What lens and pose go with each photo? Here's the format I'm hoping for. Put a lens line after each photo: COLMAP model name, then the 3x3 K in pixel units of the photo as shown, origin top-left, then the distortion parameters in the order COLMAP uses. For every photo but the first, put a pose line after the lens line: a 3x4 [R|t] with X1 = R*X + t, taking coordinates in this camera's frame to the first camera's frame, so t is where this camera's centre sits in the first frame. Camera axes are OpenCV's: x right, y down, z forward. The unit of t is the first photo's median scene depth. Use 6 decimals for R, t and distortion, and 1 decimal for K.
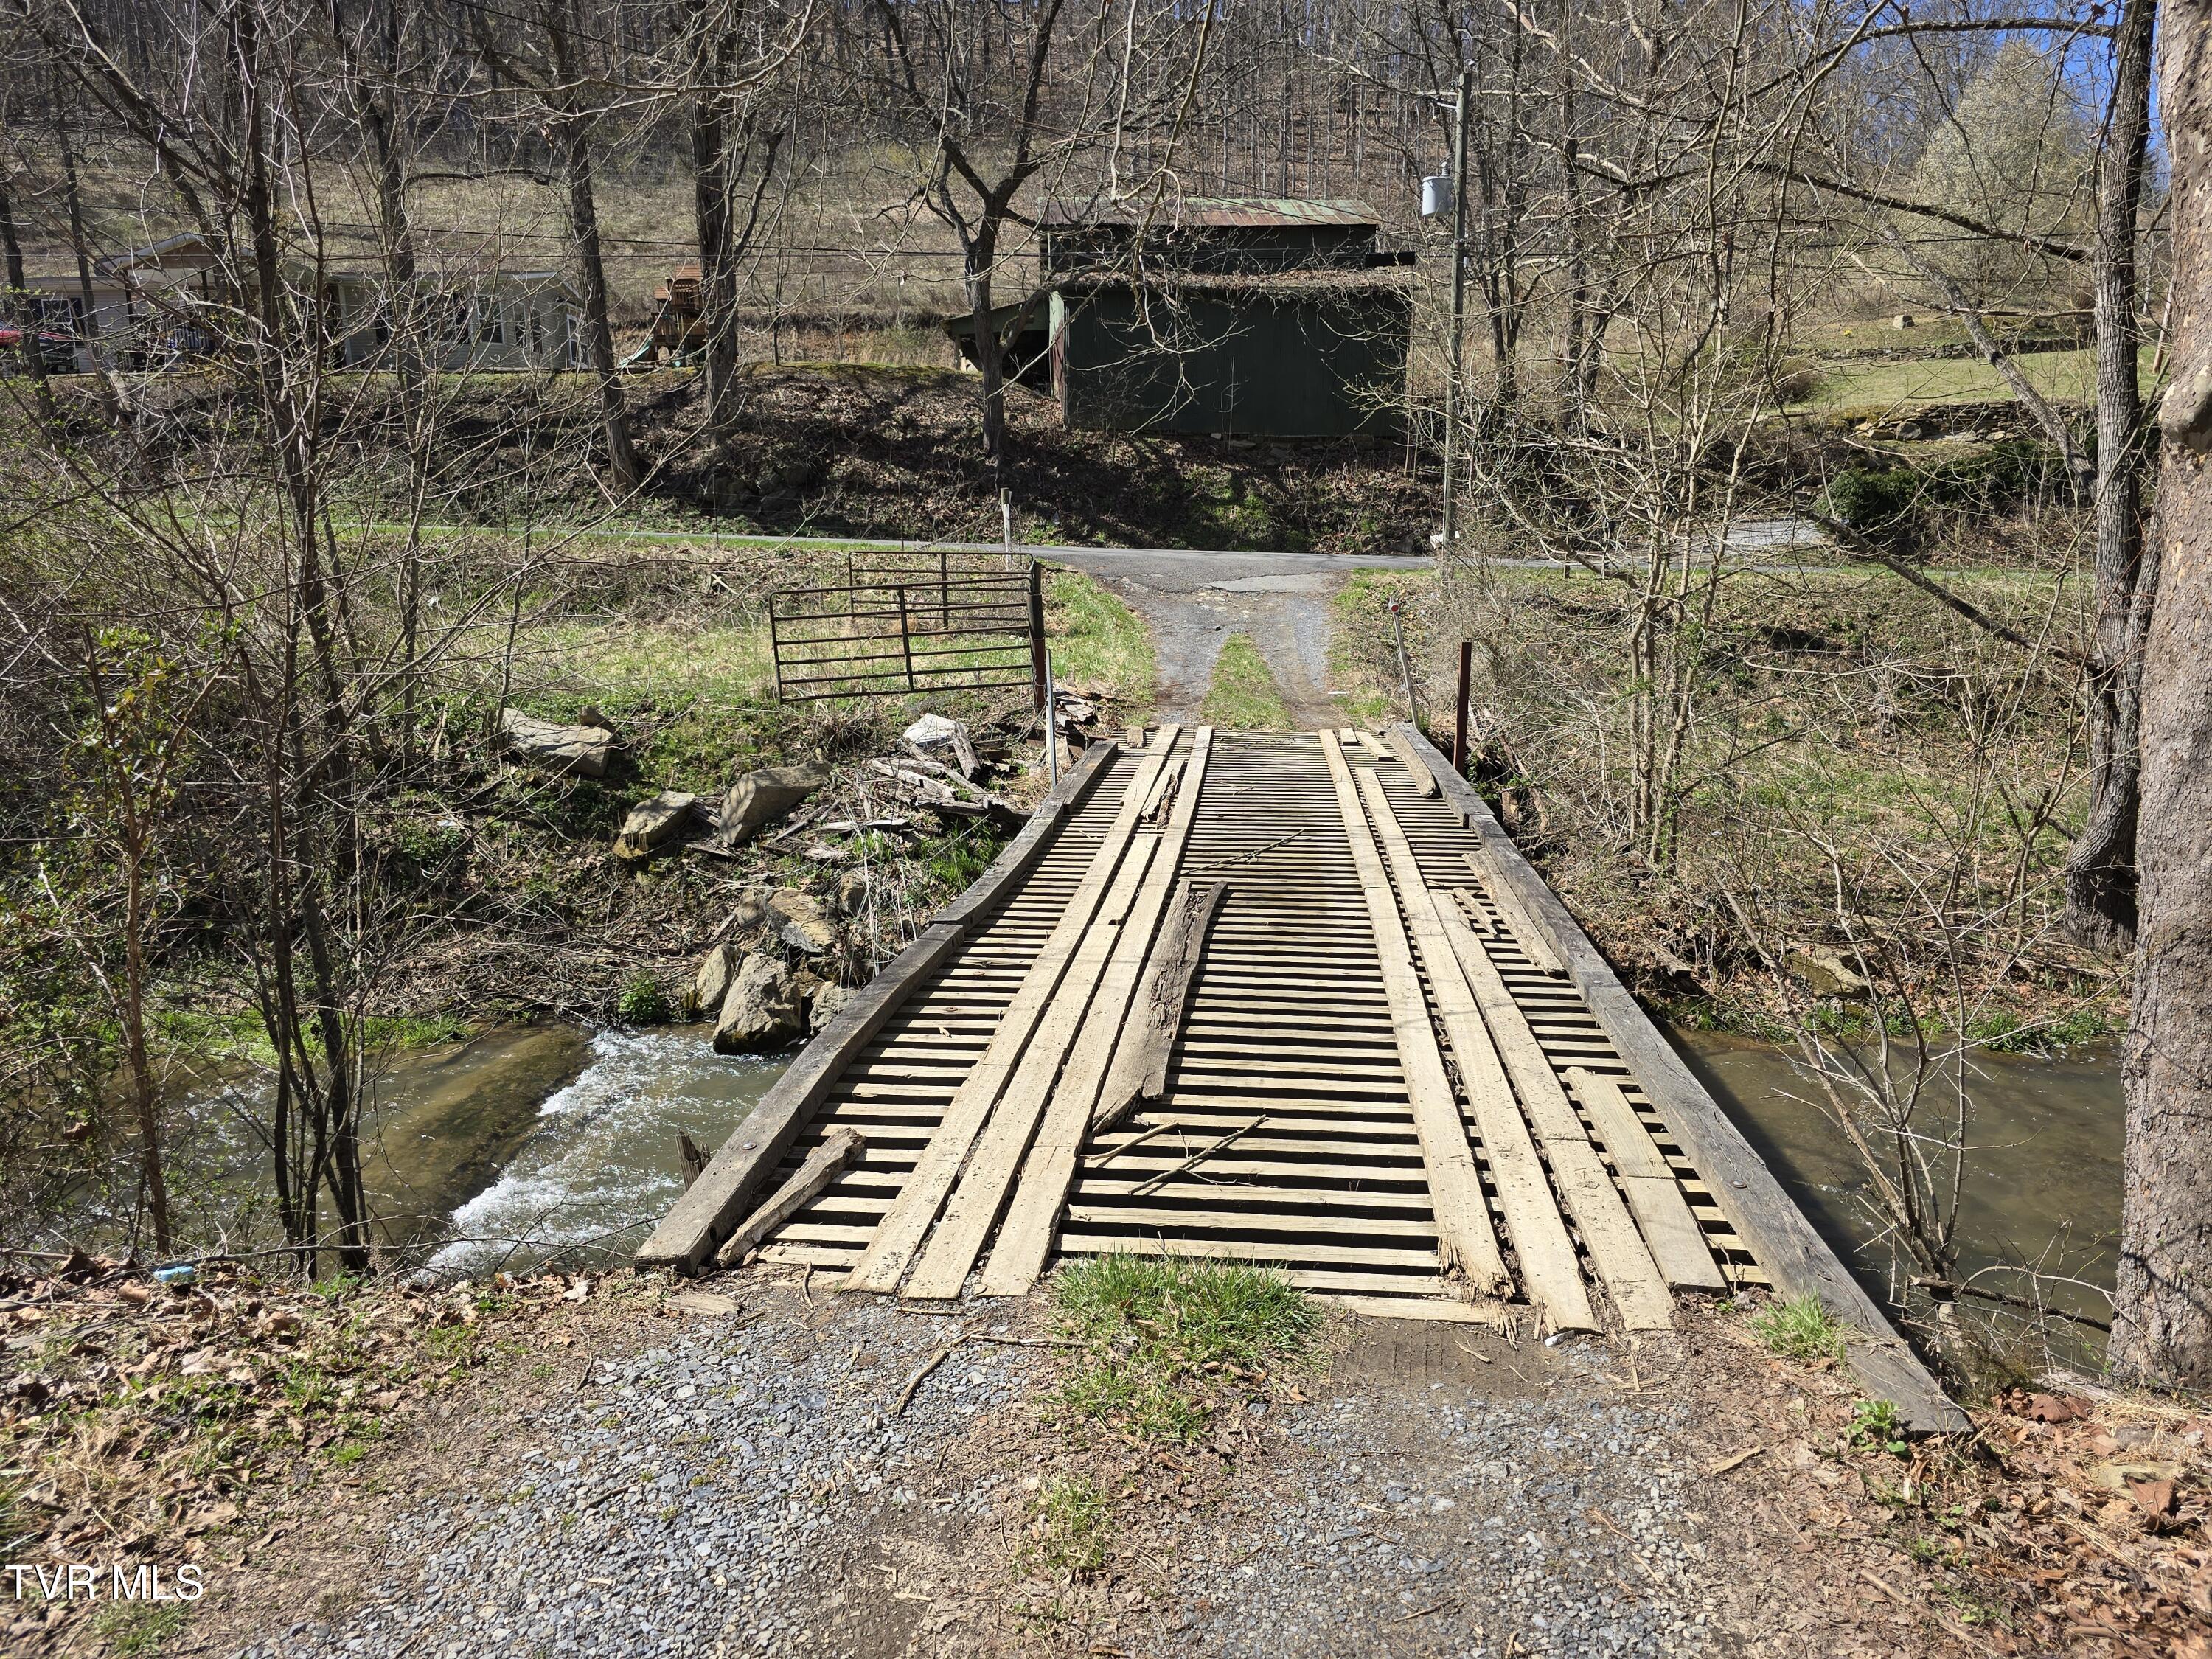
lens RADIAL K [[1456.5, 0, 1129.1], [0, 1456.5, 821.7], [0, 0, 1]] dist [0.023811, -0.024081]
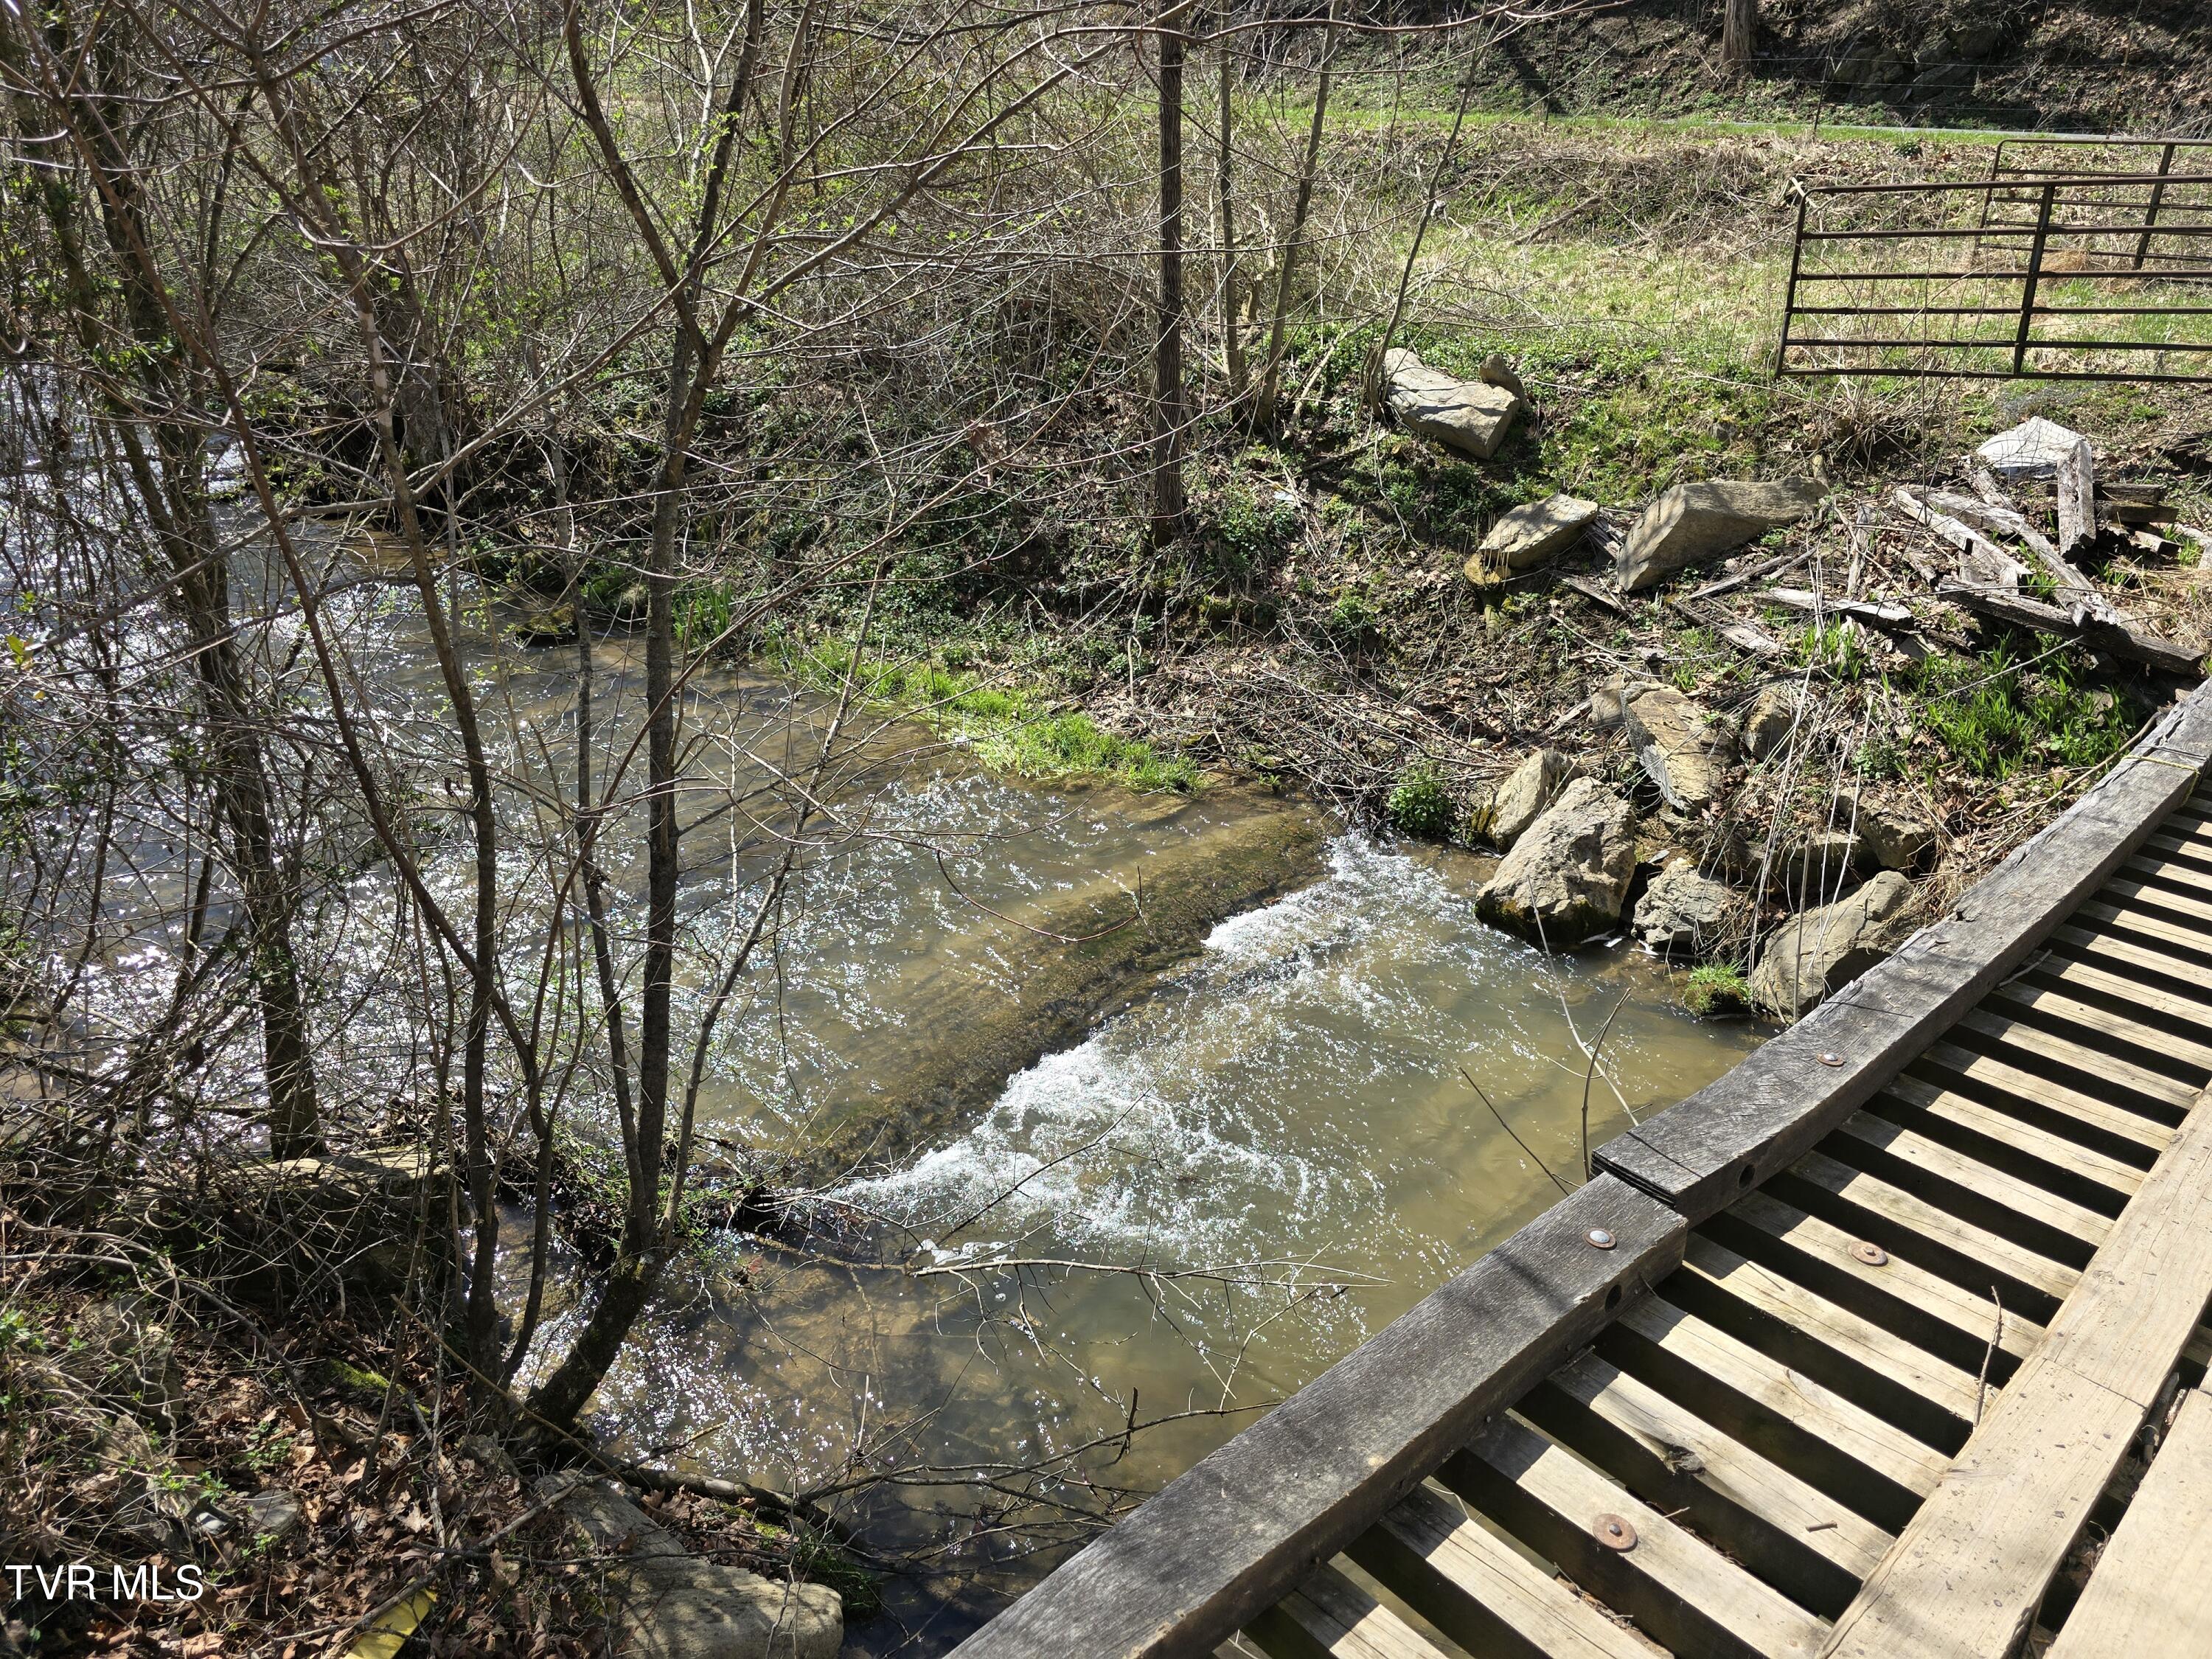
lens RADIAL K [[1456.5, 0, 1099.7], [0, 1456.5, 829.8], [0, 0, 1]] dist [0.023811, -0.024081]
pose [[0.747960, 0.285437, -0.599234, -0.020980], [-0.135189, 0.949398, 0.283491, -0.037340], [0.649830, -0.131030, 0.748700, 0.327916]]
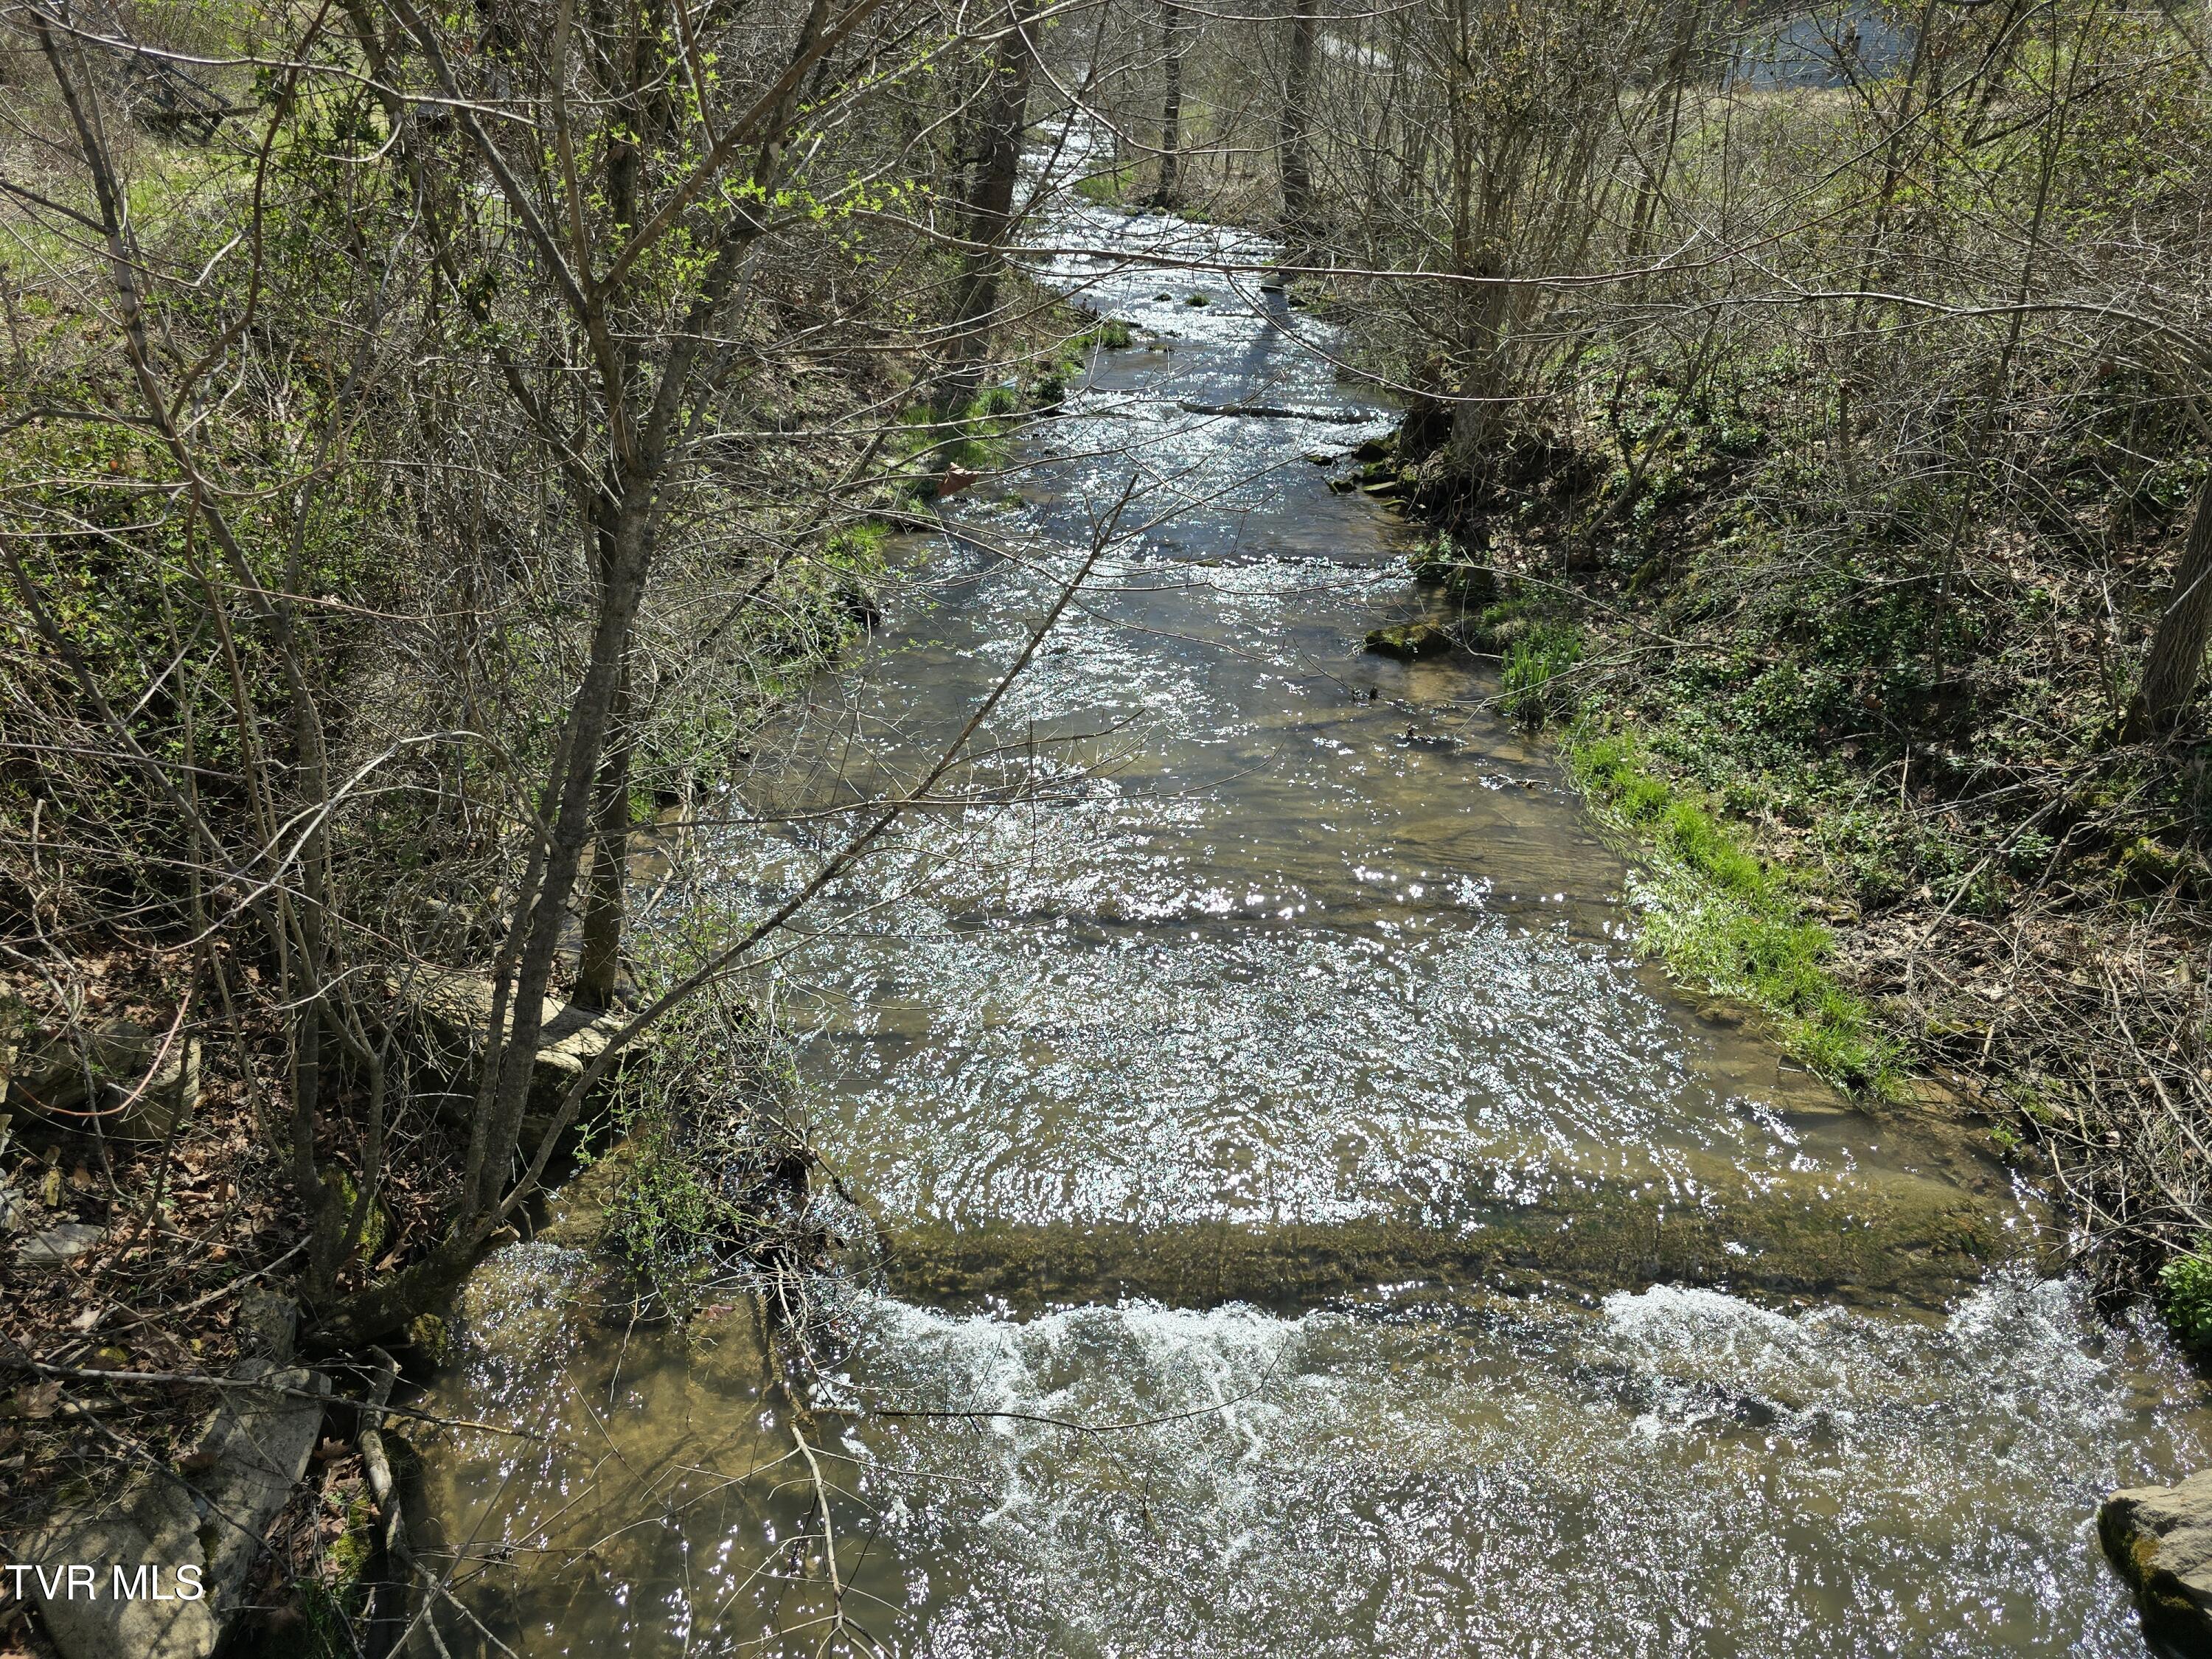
lens RADIAL K [[1456.5, 0, 1102.5], [0, 1456.5, 832.5], [0, 0, 1]] dist [0.023811, -0.024081]
pose [[-0.031868, 0.431676, -0.901466, -0.016439], [-0.208314, 0.879248, 0.428401, -0.083688], [0.977543, 0.201440, 0.061904, 0.576719]]
